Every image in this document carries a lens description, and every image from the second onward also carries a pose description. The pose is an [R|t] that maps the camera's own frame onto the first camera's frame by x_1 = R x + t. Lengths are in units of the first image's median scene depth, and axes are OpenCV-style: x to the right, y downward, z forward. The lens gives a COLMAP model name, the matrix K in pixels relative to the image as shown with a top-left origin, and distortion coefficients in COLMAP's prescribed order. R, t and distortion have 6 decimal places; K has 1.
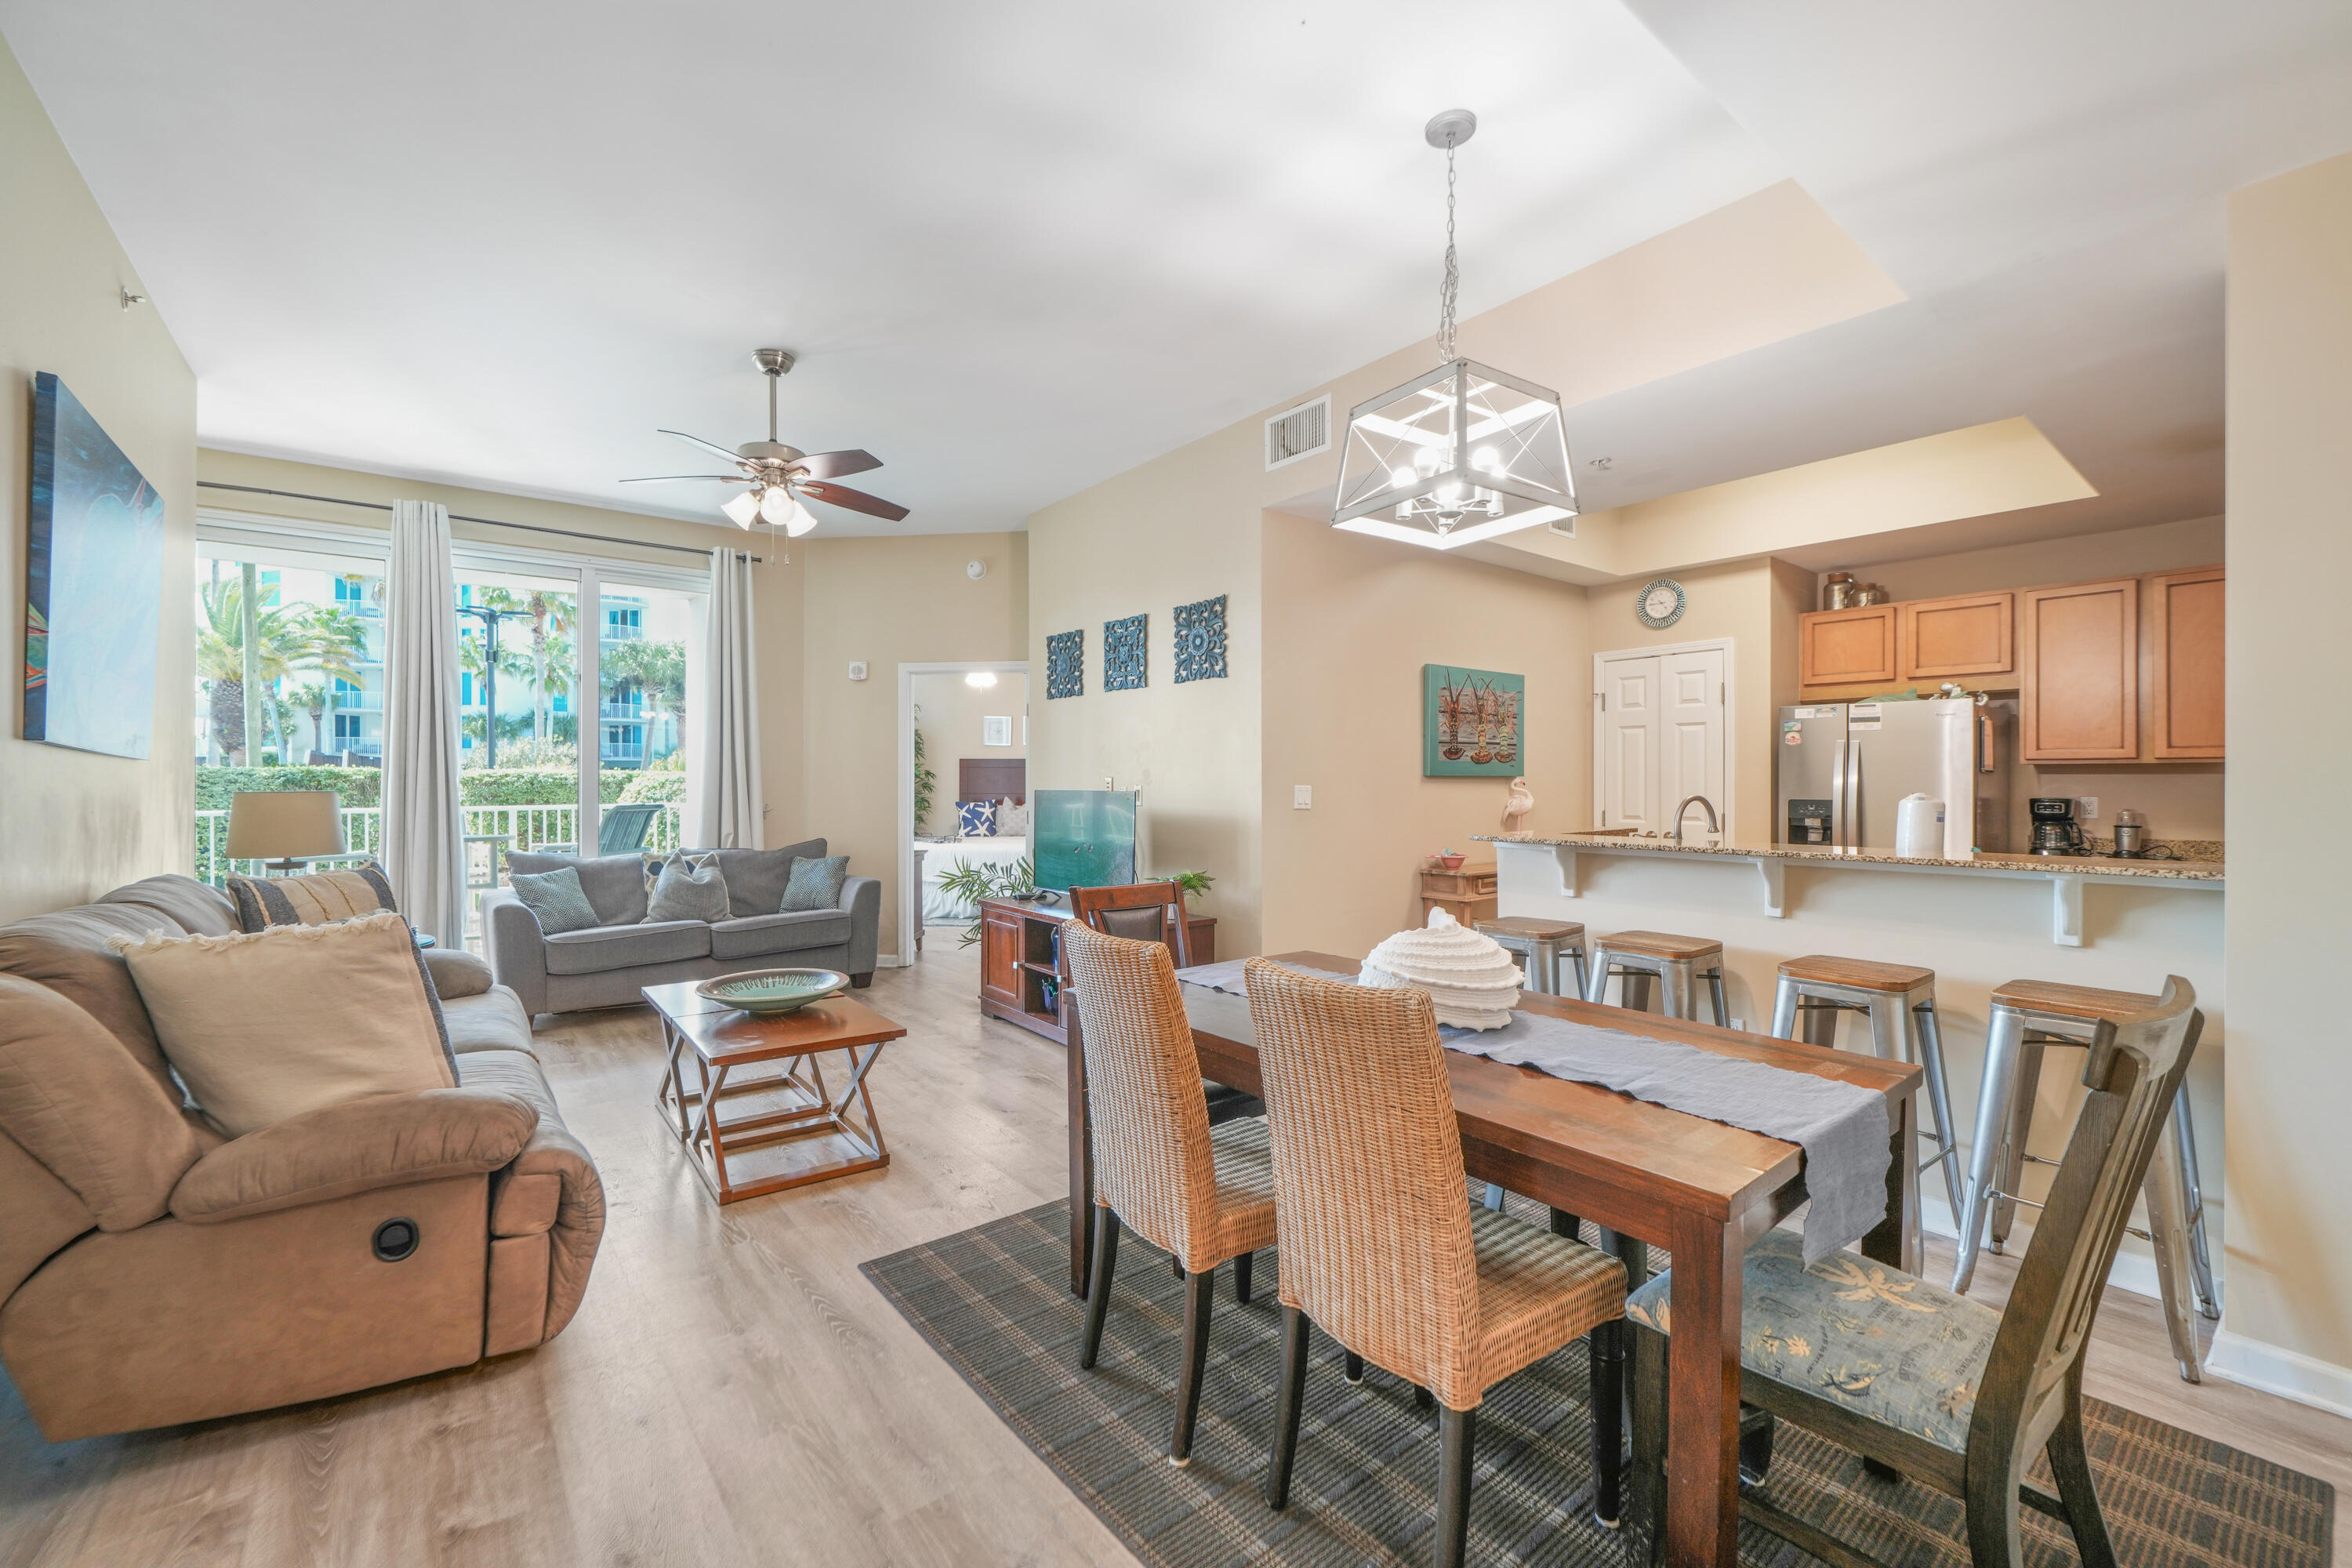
lens RADIAL K [[959.7, 0, 1174.6], [0, 959.7, 778.4], [0, 0, 1]] dist [-0.010525, -0.000547]
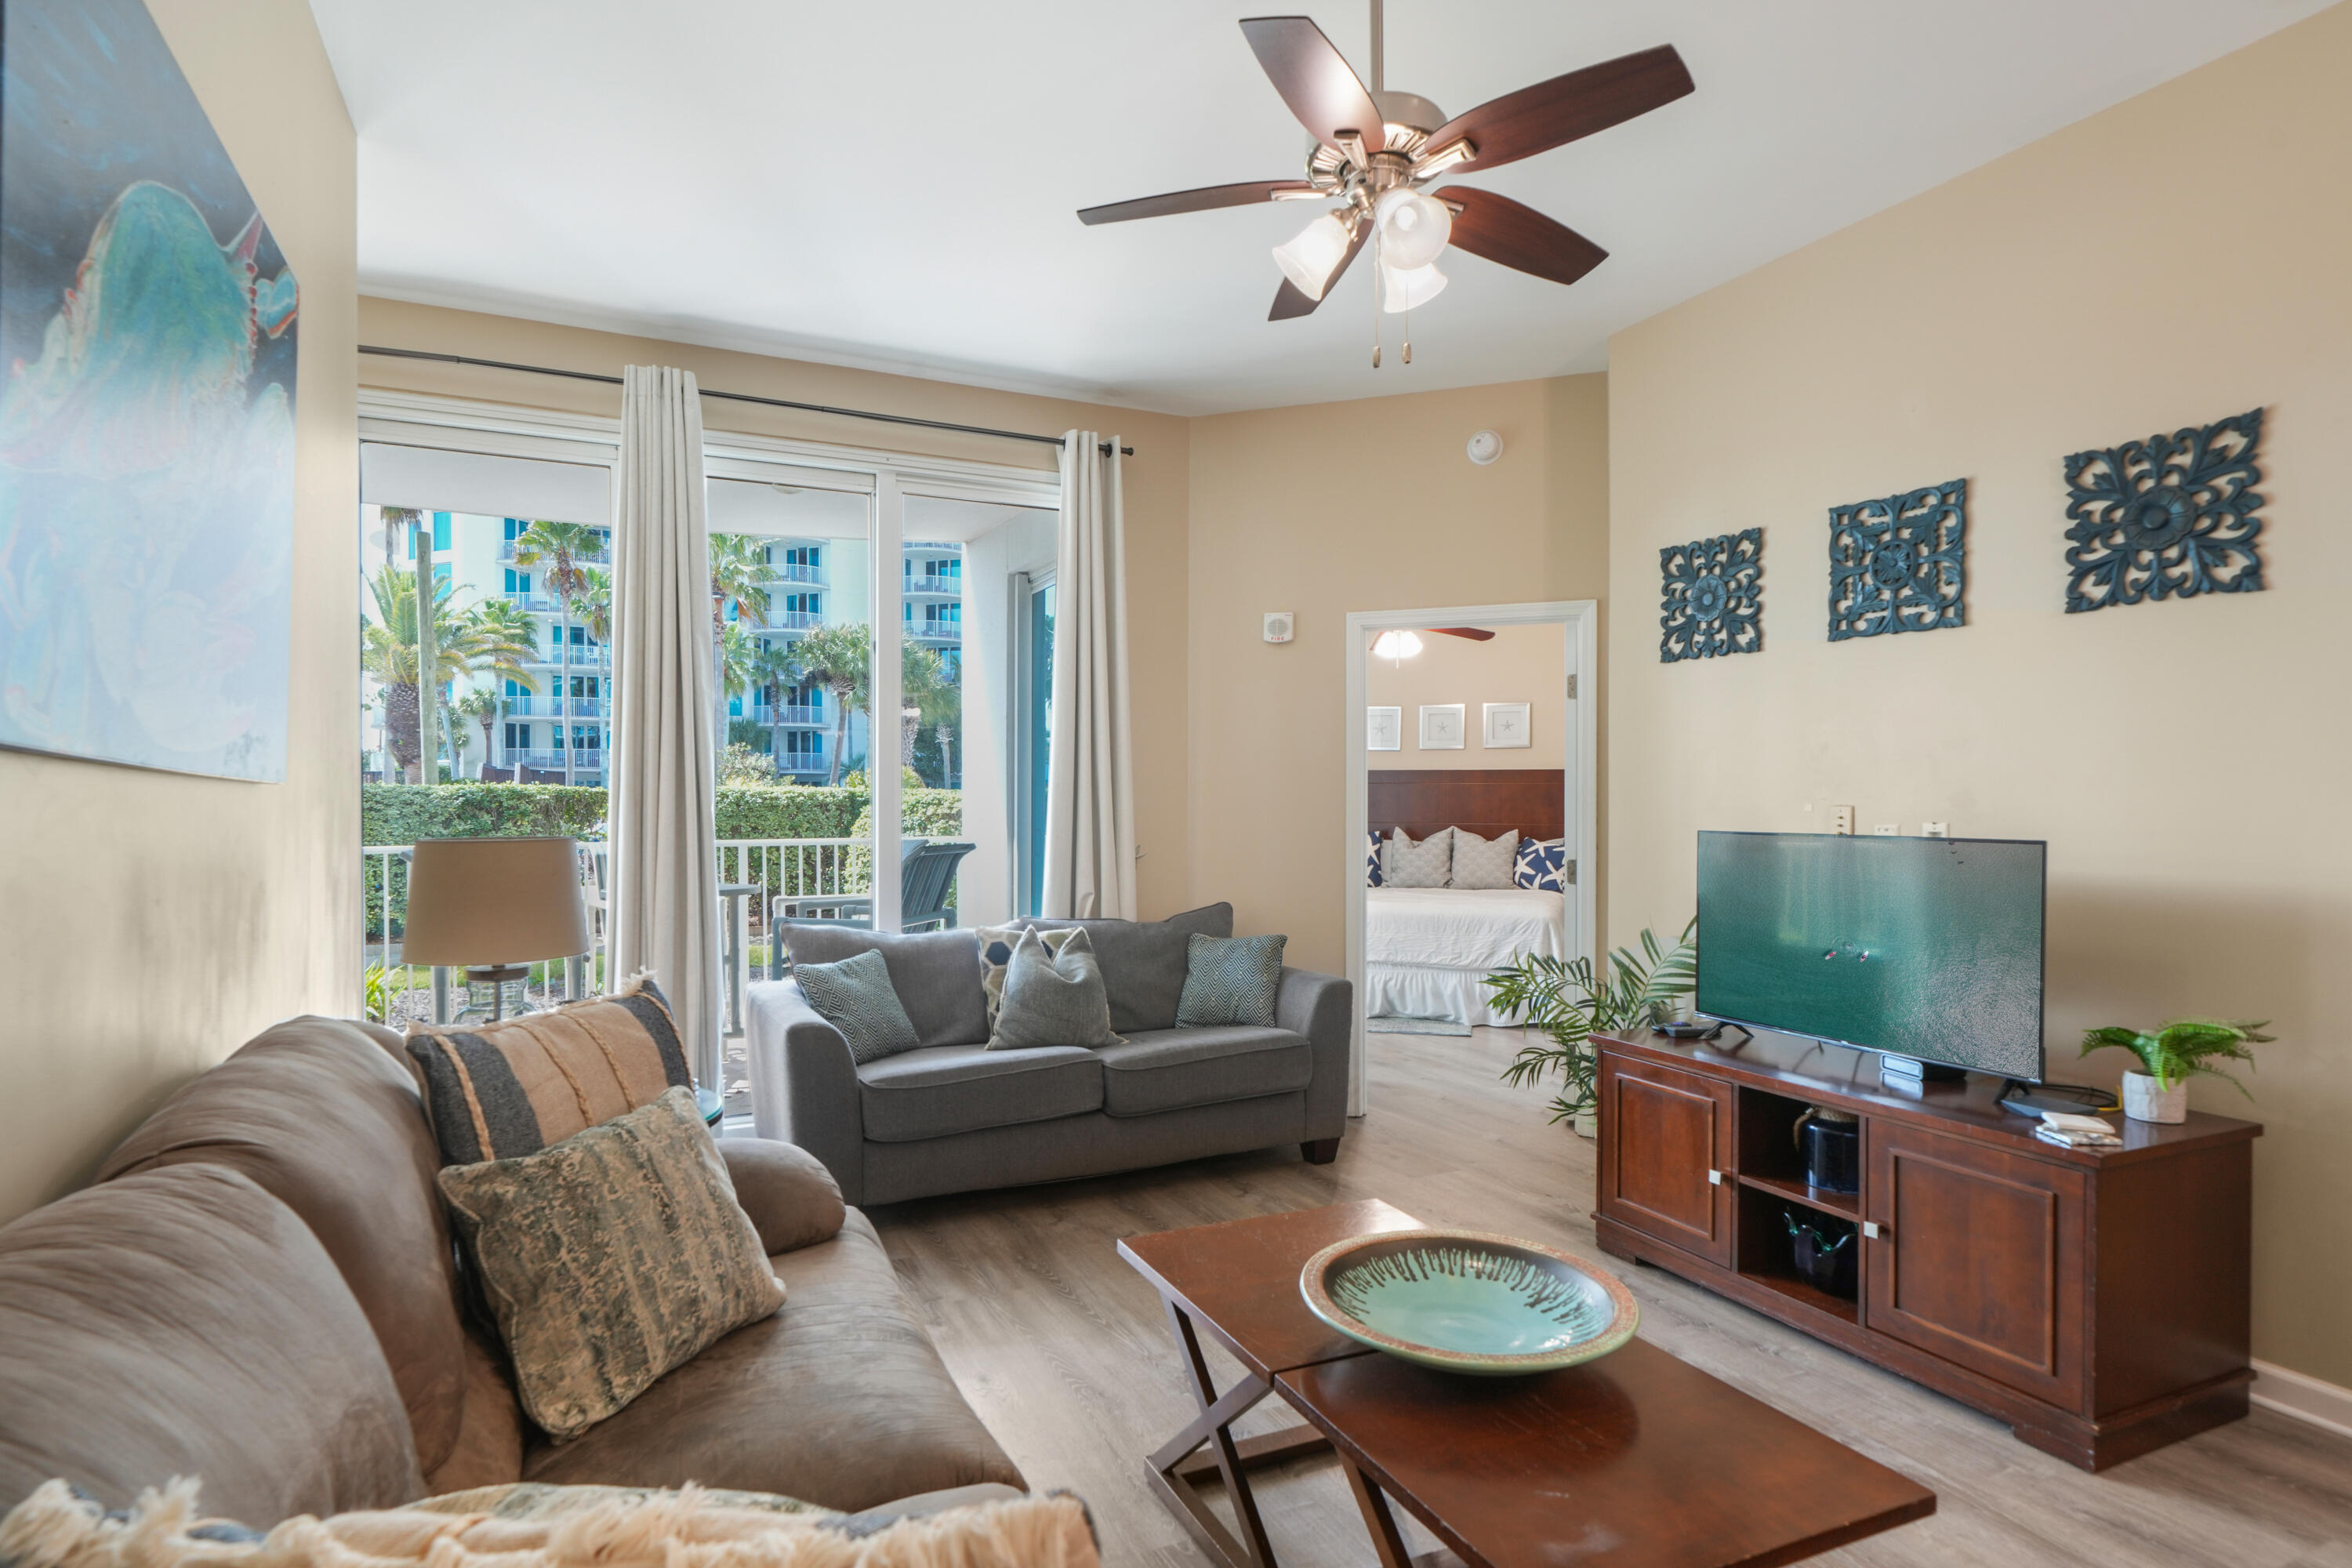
lens RADIAL K [[1222.4, 0, 1167.3], [0, 1222.4, 802.3], [0, 0, 1]] dist [-0.002288, 0.001062]
pose [[0.974875, 0.000302, -0.222754, -0.248794], [0.001378, 0.999972, 0.007389, -0.007832], [0.222750, -0.007510, 0.974847, 0.248126]]
